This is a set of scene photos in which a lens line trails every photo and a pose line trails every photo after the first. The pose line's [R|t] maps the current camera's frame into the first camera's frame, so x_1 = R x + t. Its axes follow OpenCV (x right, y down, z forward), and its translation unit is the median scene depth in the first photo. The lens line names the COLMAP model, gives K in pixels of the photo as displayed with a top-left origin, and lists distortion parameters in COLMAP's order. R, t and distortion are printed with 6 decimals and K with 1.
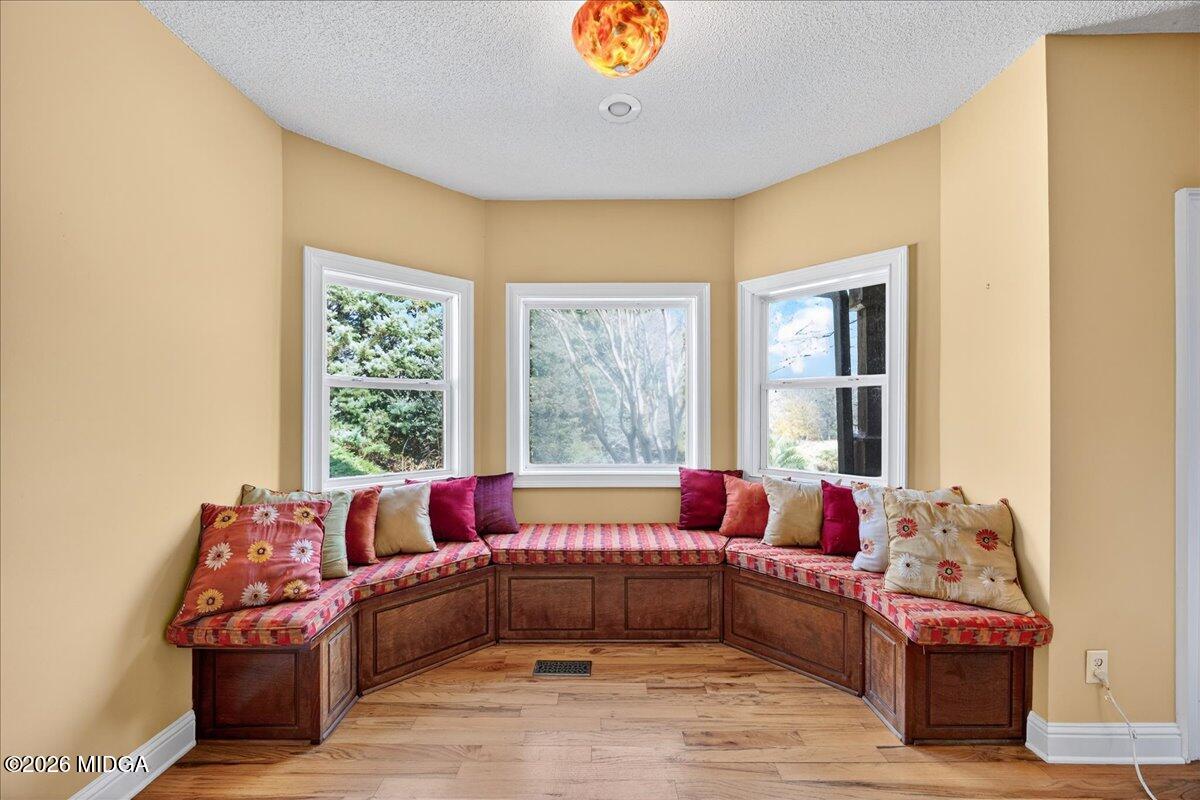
lens RADIAL K [[458.2, 0, 600.9], [0, 458.2, 409.5], [0, 0, 1]] dist [-0.002311, -0.000349]
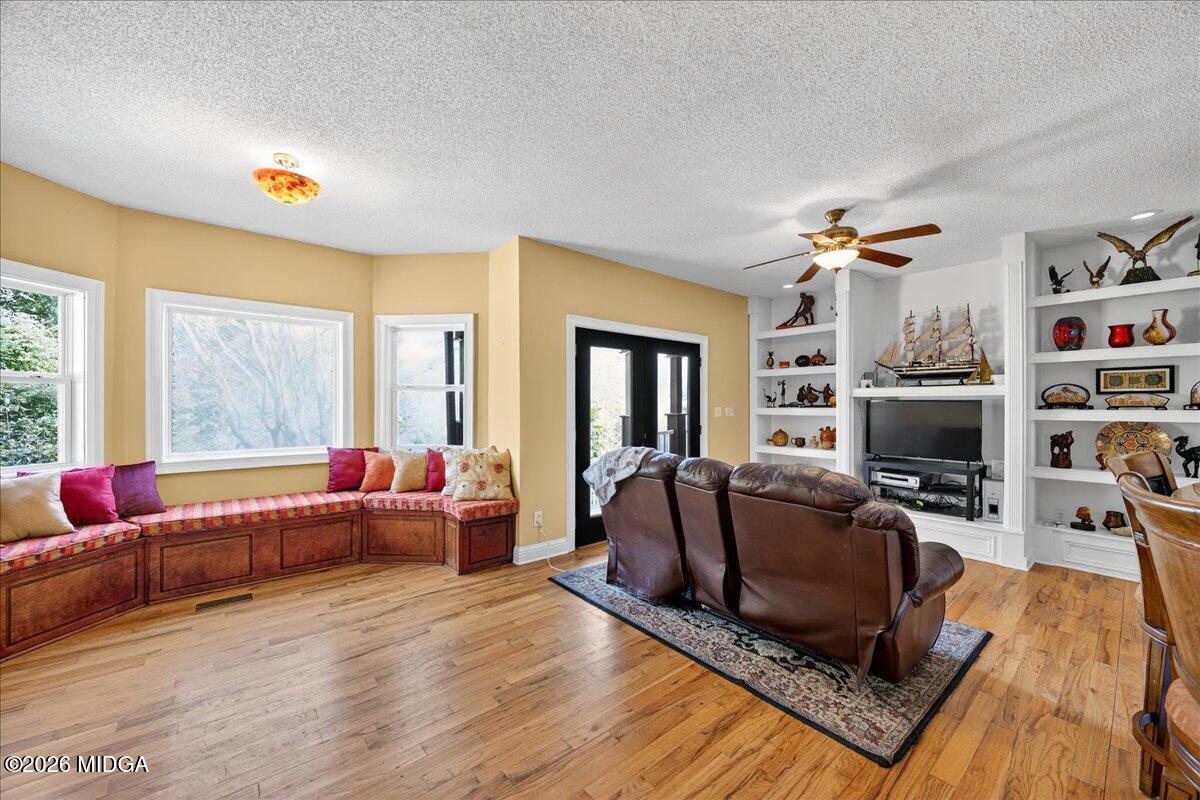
lens RADIAL K [[458.2, 0, 601.3], [0, 458.2, 407.3], [0, 0, 1]] dist [-0.002311, -0.000349]
pose [[0.762825, 0.001538, 0.646603, -0.102105], [-0.003964, 0.999990, 0.002298, 0.001880], [-0.646593, -0.004316, 0.762823, -0.650042]]
